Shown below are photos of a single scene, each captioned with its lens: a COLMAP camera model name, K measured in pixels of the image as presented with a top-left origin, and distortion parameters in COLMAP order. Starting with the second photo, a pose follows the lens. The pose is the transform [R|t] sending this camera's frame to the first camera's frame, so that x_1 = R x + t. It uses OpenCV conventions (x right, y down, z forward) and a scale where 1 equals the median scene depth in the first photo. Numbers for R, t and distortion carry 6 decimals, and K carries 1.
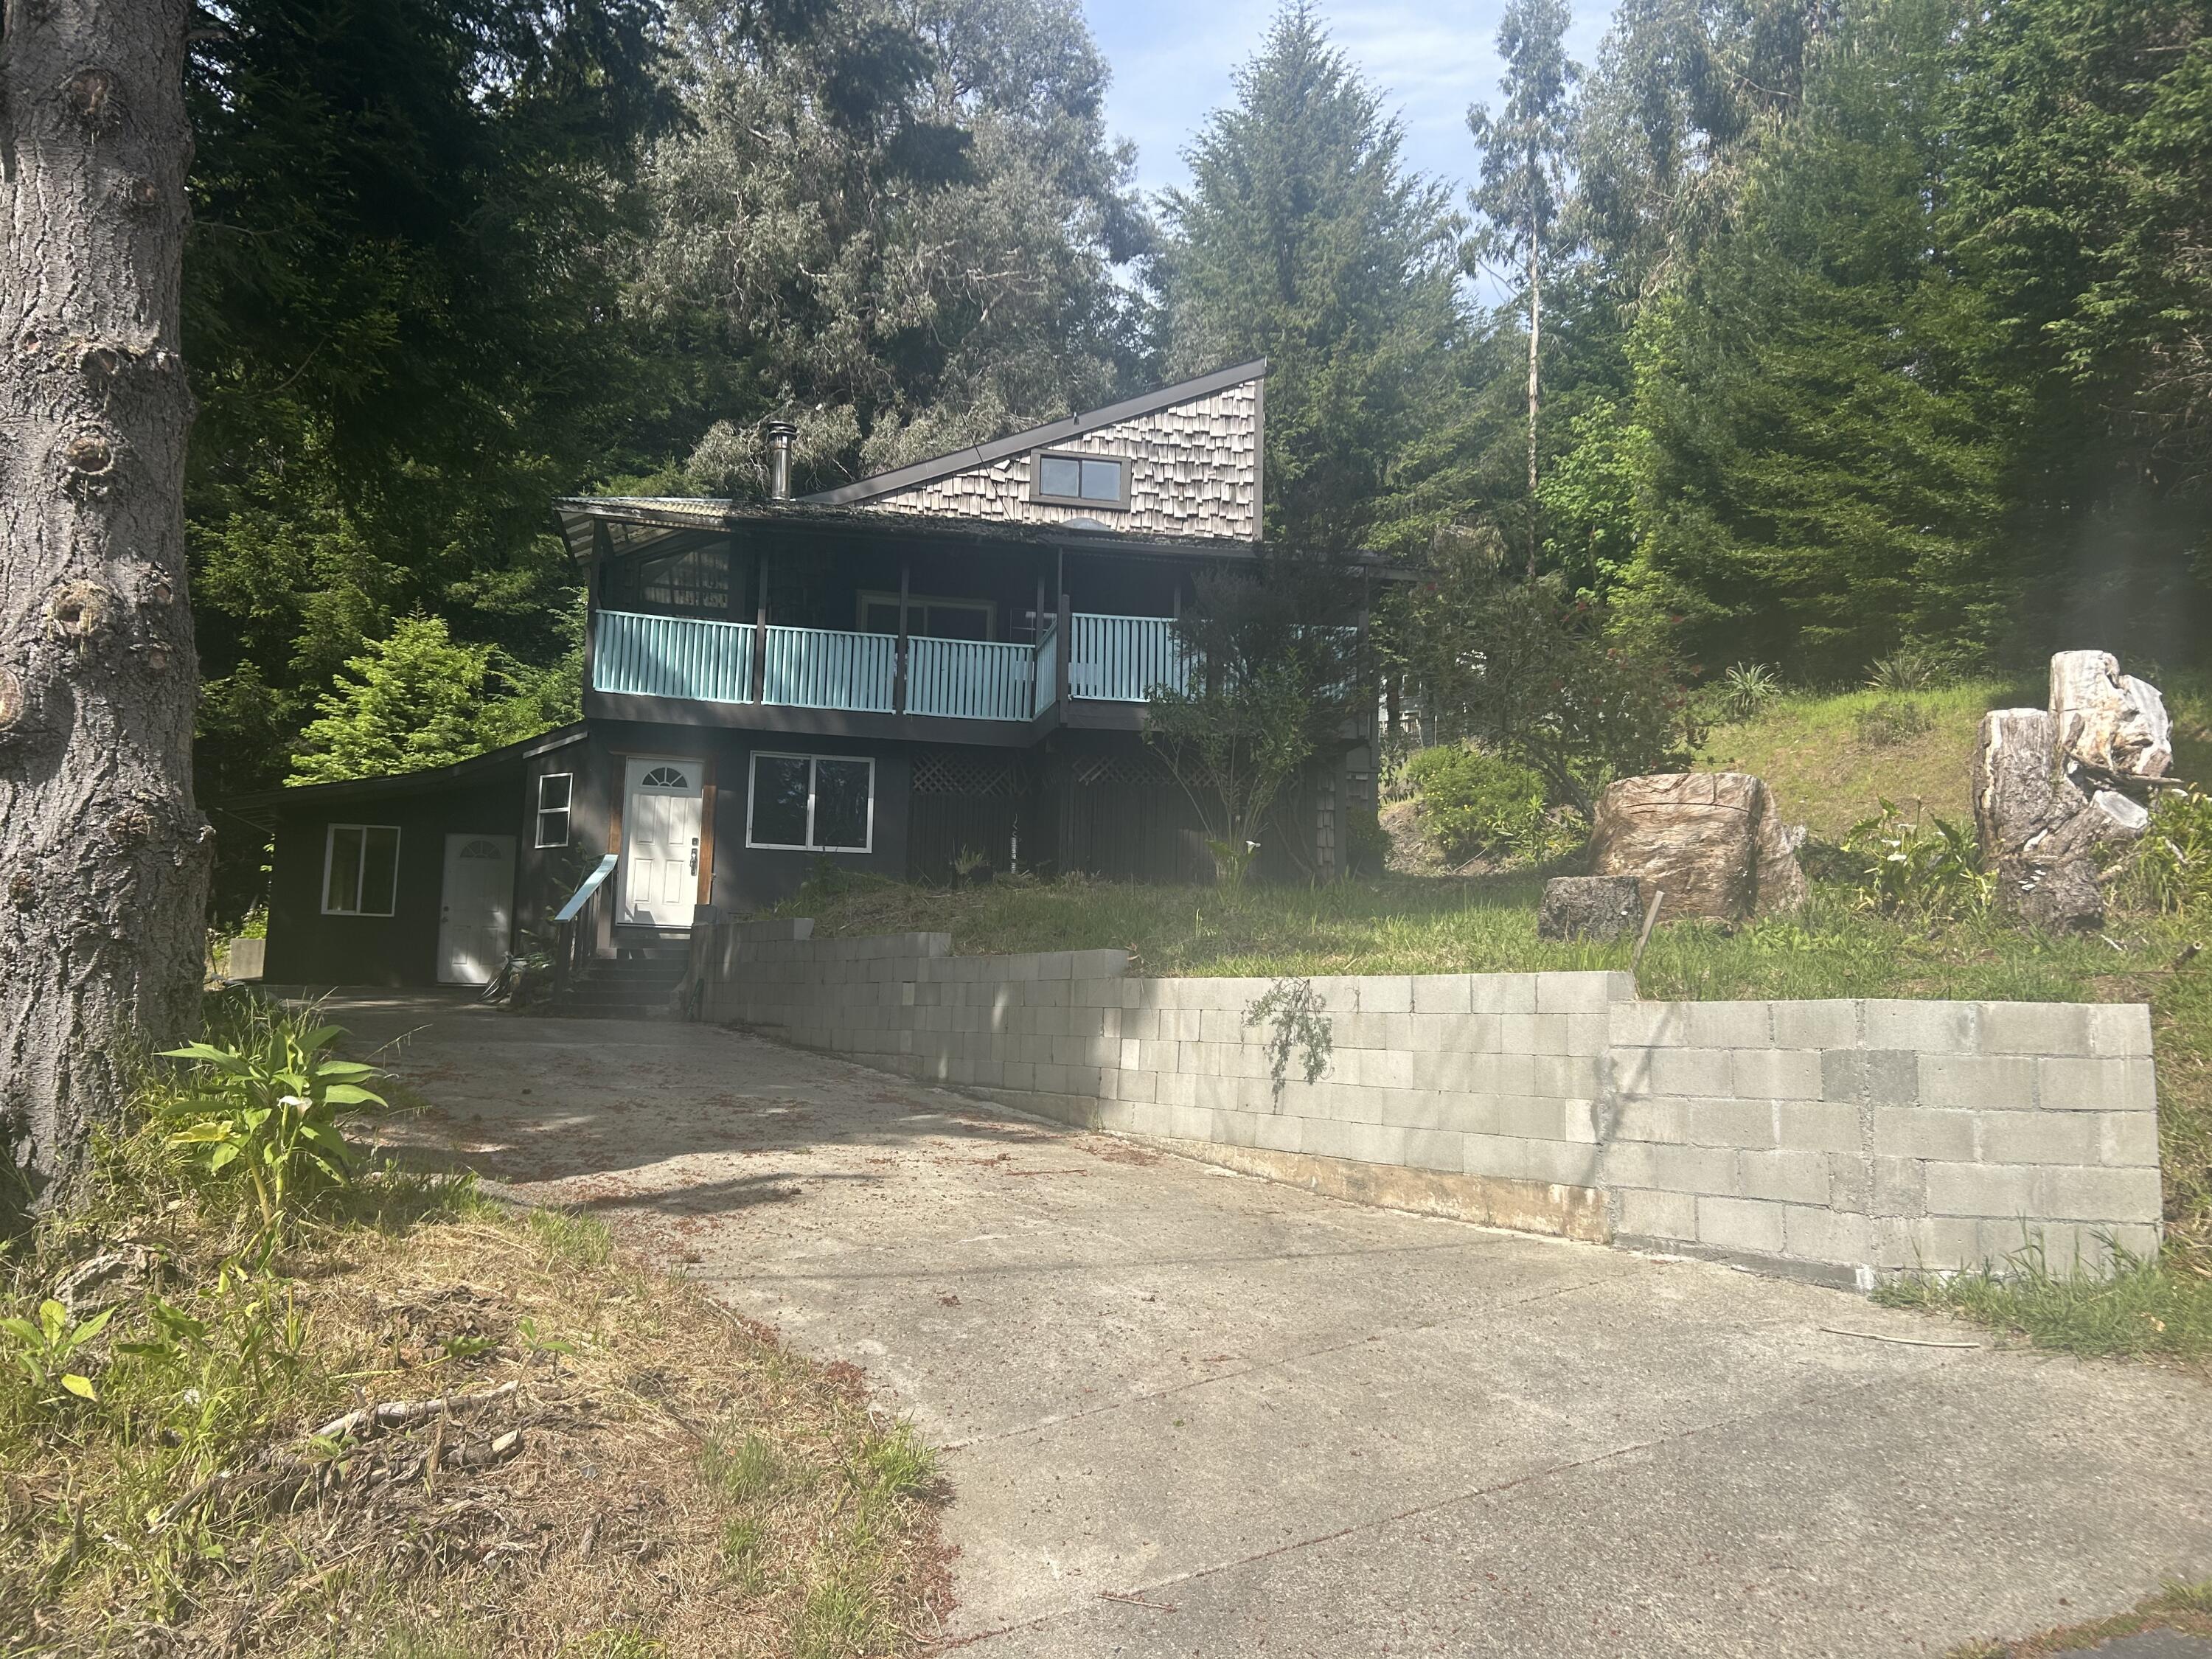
lens RADIAL K [[1665.3, 0, 1105.2], [0, 1665.3, 820.5], [0, 0, 1]] dist [0.017464, 0.000476]
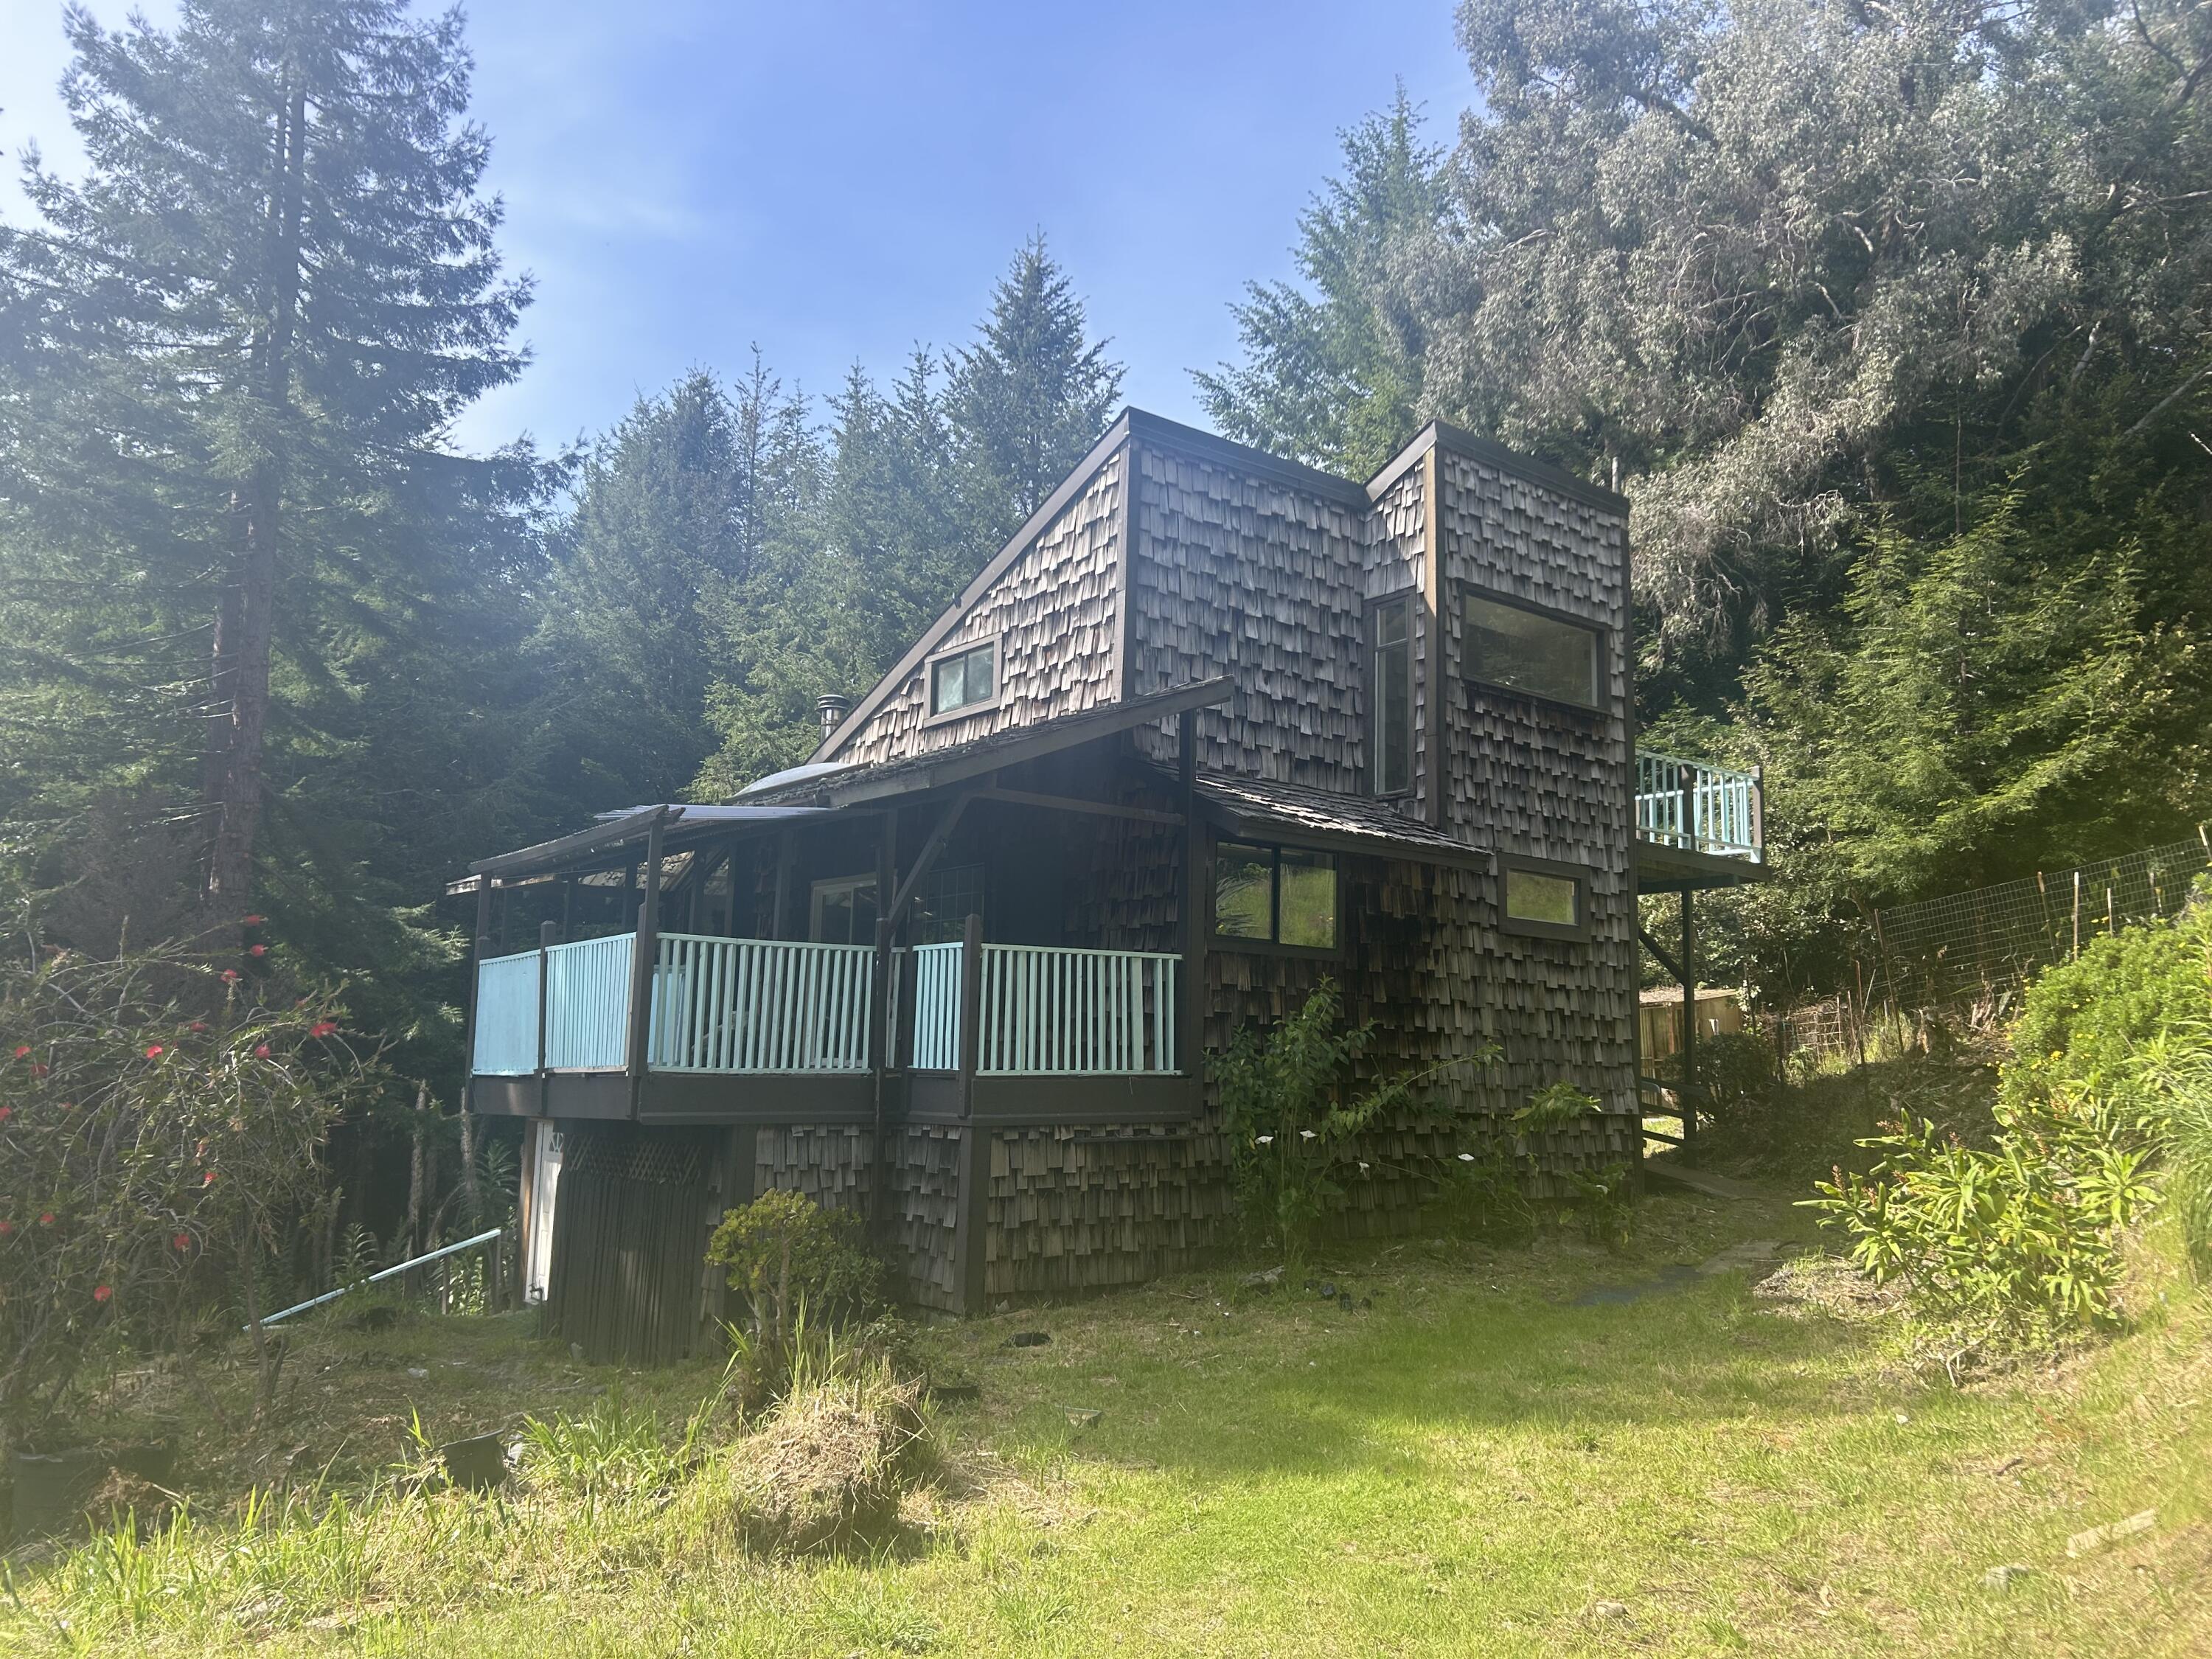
lens RADIAL K [[1665.3, 0, 1101.4], [0, 1665.3, 837.1], [0, 0, 1]] dist [0.017464, 0.000476]
pose [[0.437558, -0.138211, -0.888505, 0.643960], [0.105490, 0.989183, -0.101922, -0.055719], [0.892981, -0.049131, 0.447404, 0.715959]]
